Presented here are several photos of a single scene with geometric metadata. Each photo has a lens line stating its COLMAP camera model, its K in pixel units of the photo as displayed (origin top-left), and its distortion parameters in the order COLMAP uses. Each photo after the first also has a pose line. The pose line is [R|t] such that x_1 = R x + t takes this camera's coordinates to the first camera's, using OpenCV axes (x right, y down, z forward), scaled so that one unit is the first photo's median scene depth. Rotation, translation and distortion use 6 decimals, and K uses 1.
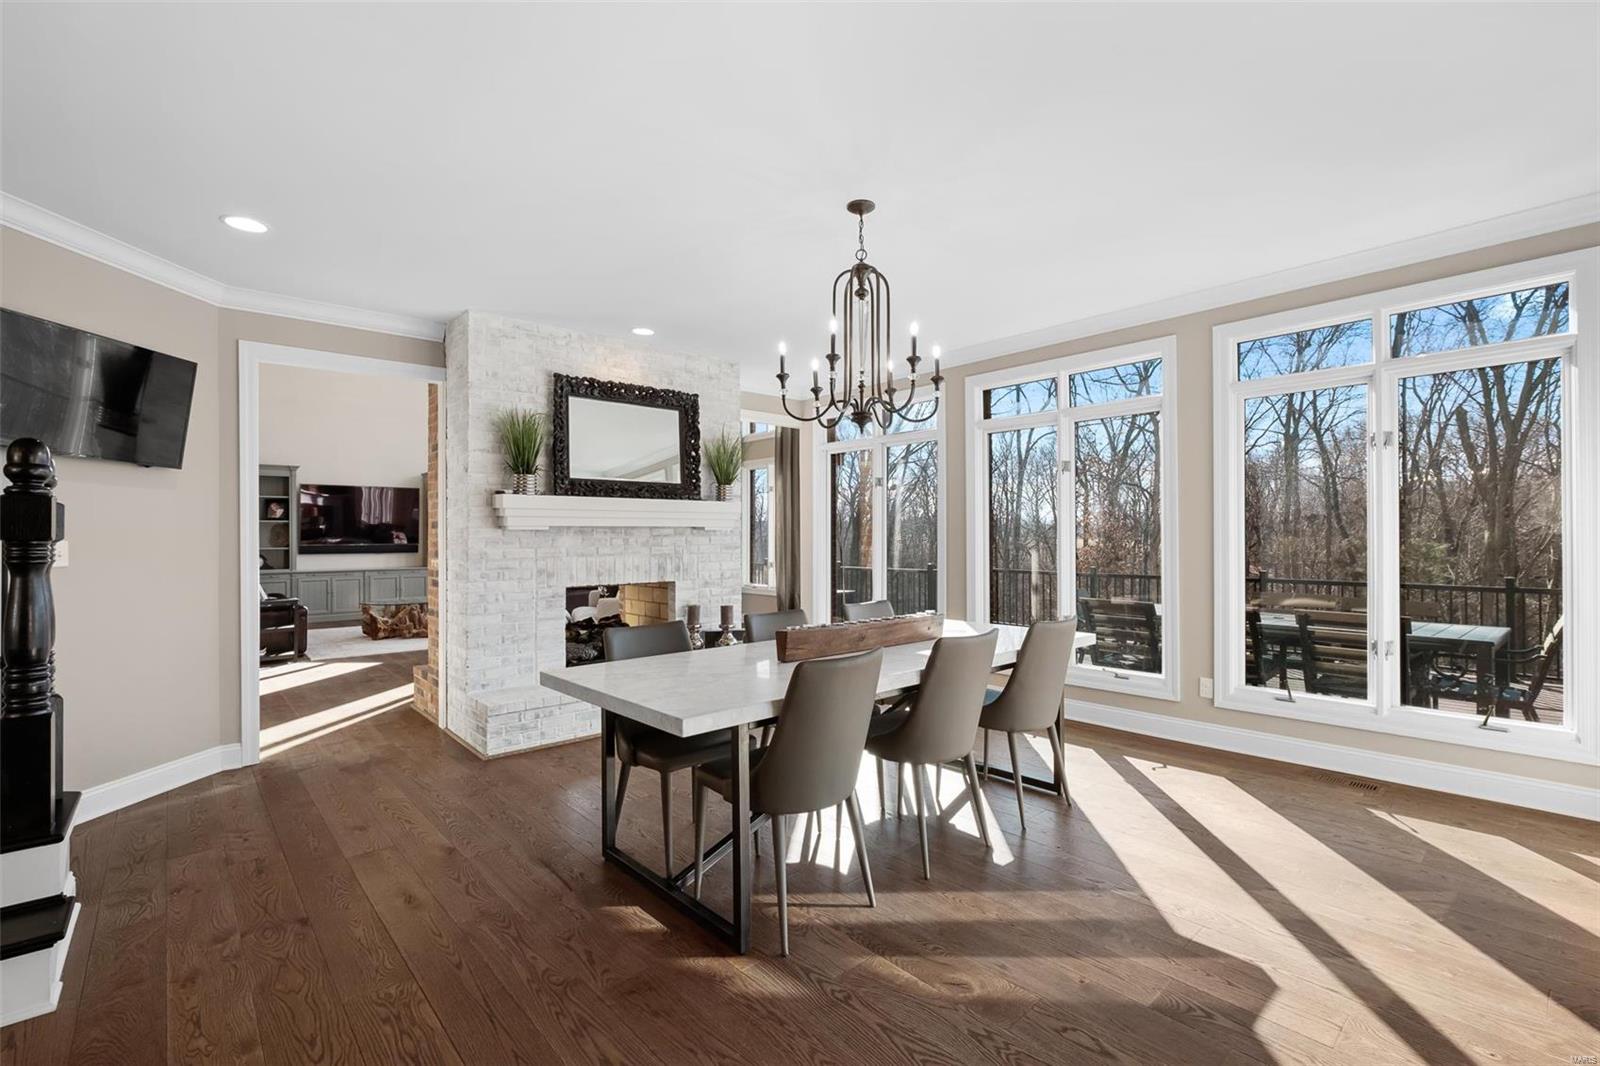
lens RADIAL K [[709.2, 0, 798.1], [0, 709.2, 524.4], [0, 0, 1]] dist [-0.003439, -0.000477]
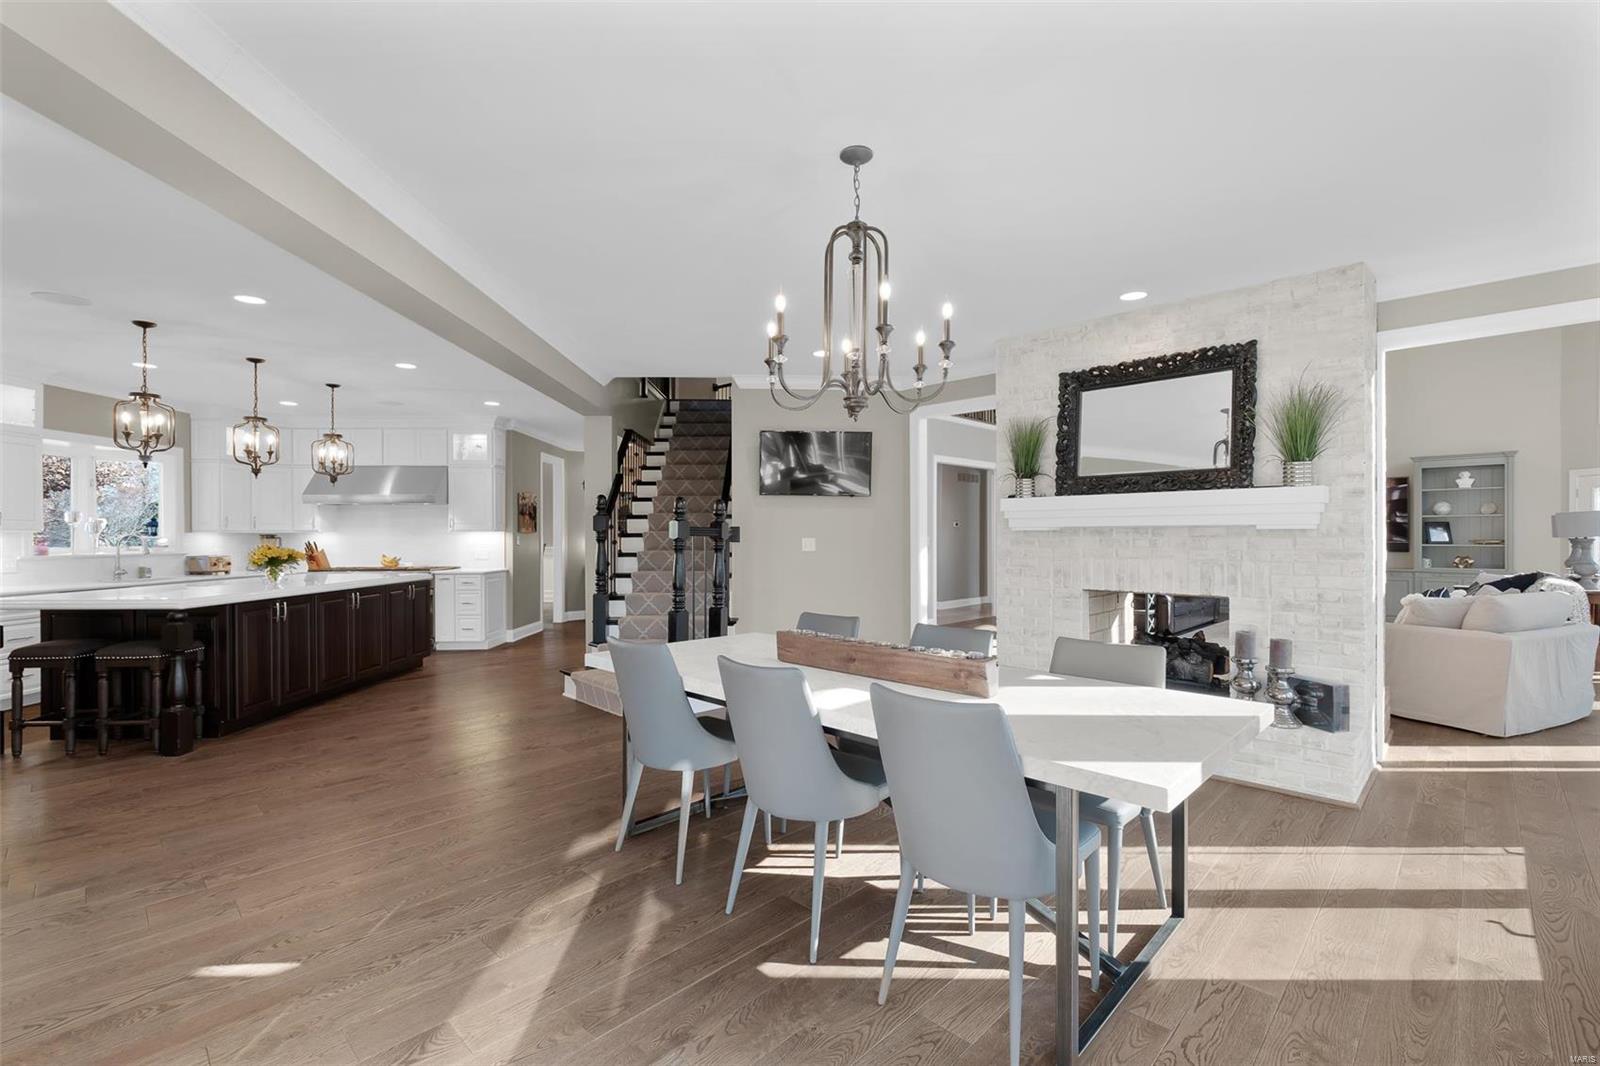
lens RADIAL K [[693.1, 0, 830.0], [0, 693.1, 535.9], [0, 0, 1]] dist [0.000469, -0.000297]
pose [[0.084517, 0.007342, -0.996395, 0.548922], [0.022931, 0.999694, 0.009312, -0.001589], [0.996158, -0.023635, 0.084323, 0.534254]]
